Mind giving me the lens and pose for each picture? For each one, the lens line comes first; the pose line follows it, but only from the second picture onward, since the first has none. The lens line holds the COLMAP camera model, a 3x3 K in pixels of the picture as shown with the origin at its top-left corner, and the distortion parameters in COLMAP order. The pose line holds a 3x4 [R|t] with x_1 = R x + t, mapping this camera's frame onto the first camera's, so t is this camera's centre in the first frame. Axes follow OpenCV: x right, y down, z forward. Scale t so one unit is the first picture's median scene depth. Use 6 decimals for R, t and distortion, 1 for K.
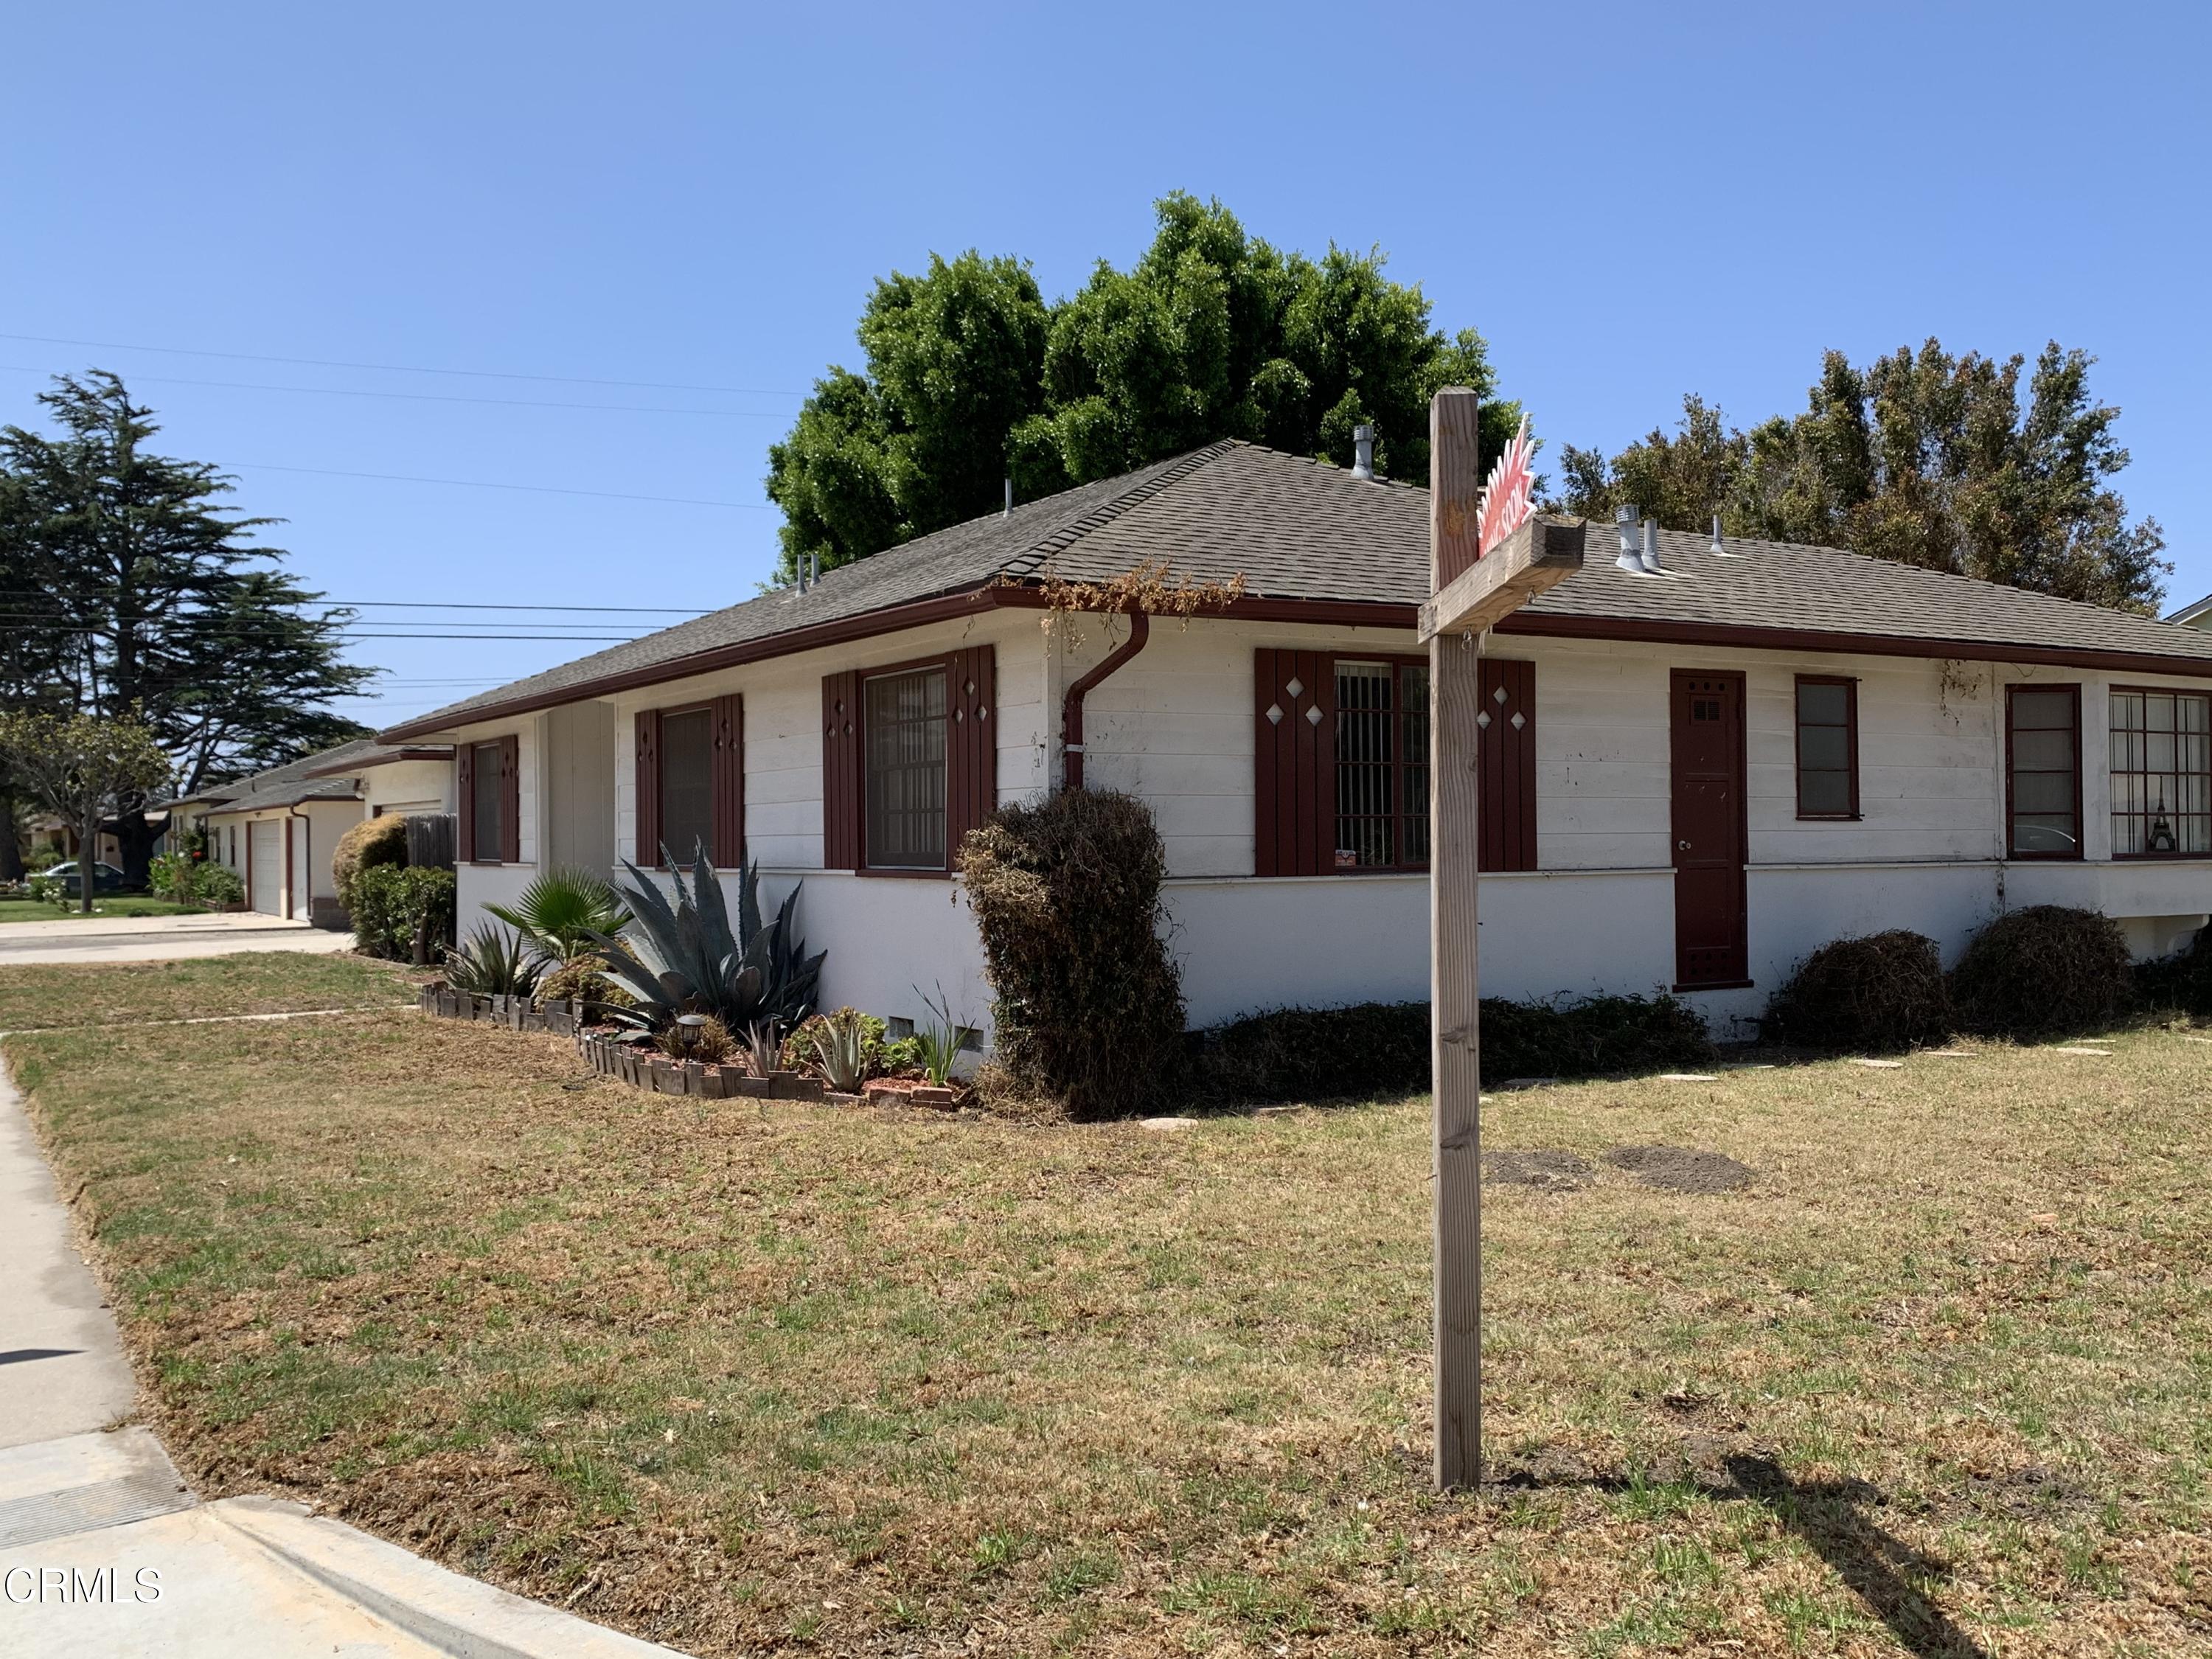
lens RADIAL K [[1916.4, 0, 1105.9], [0, 1916.4, 836.2], [0, 0, 1]] dist [0.110363, -0.191893]
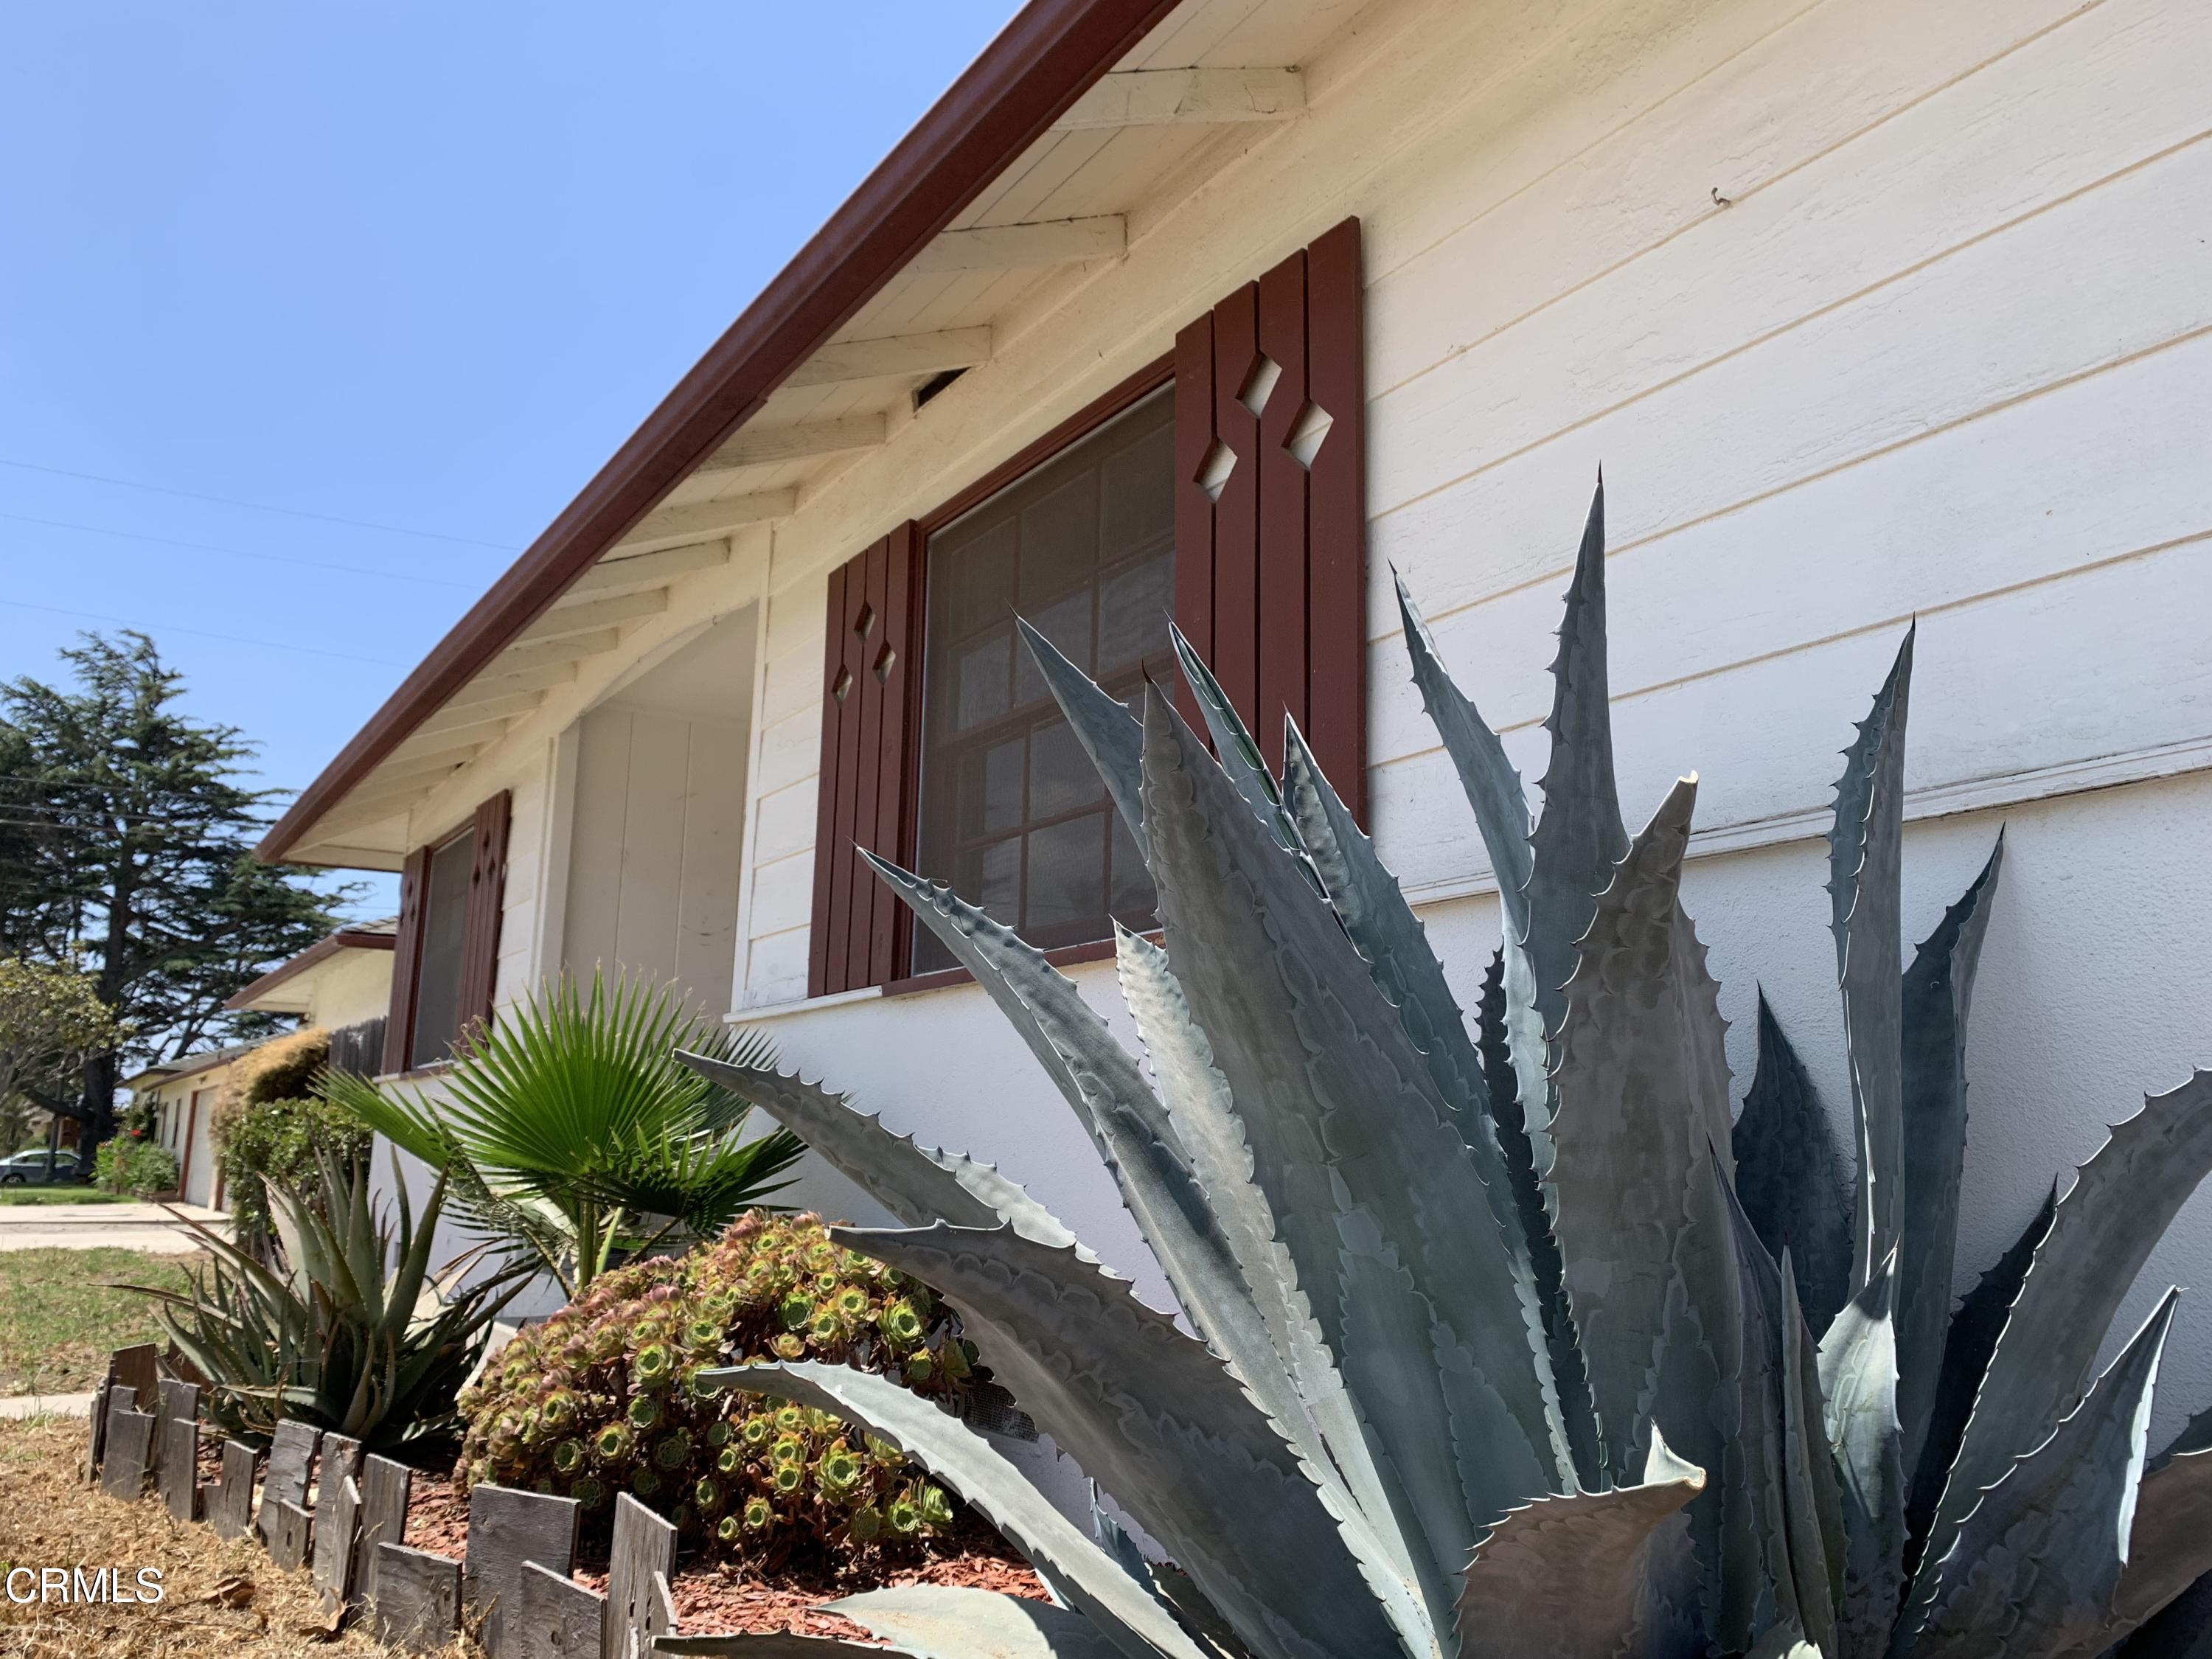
lens RADIAL K [[1700.6, 0, 1106.0], [0, 1700.6, 829.5], [0, 0, 1]] dist [0.009343, -0.006738]
pose [[0.999232, 0.031802, 0.022879, -0.090525], [-0.026679, 0.980028, -0.197064, 0.020022], [-0.028689, 0.196303, 0.980124, 0.318322]]
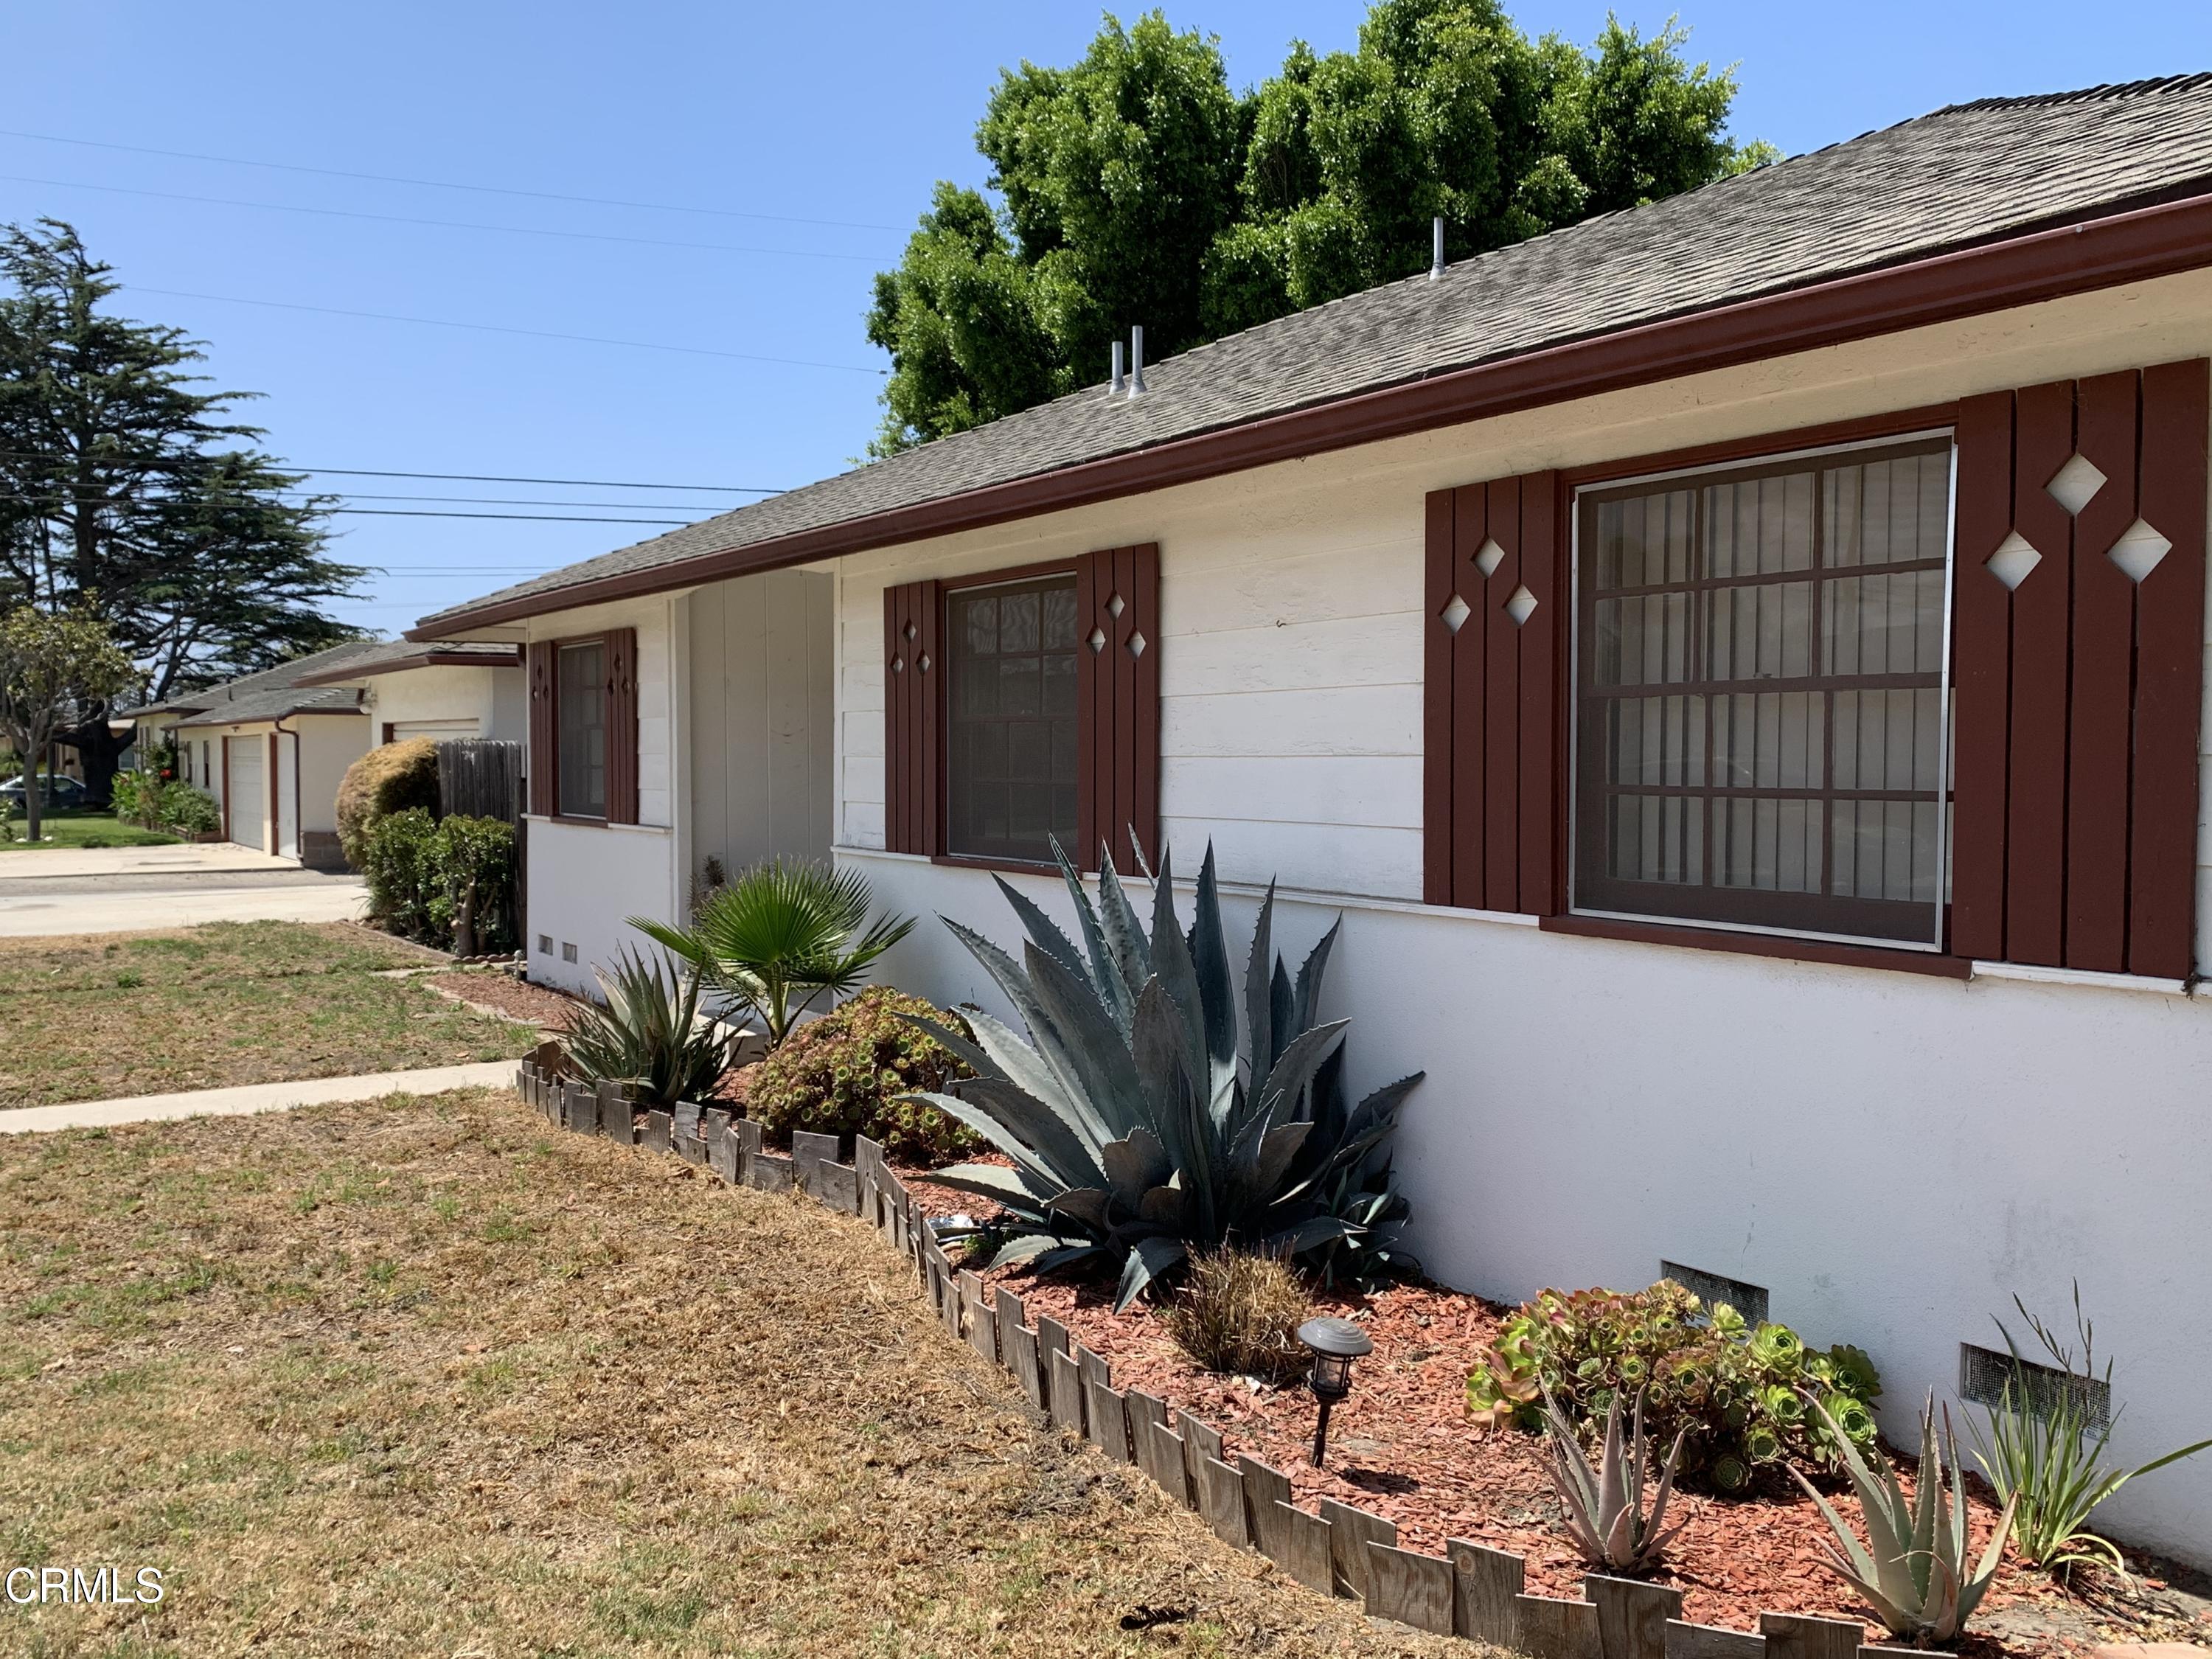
lens RADIAL K [[1902.0, 0, 1106.0], [0, 1902.0, 829.5], [0, 0, 1]] dist [0.093513, -0.129889]
pose [[0.999872, 0.010384, 0.012153, -0.083944], [-0.010871, 0.999111, 0.040736, -0.006886], [-0.011719, -0.040863, 0.999096, 0.193460]]
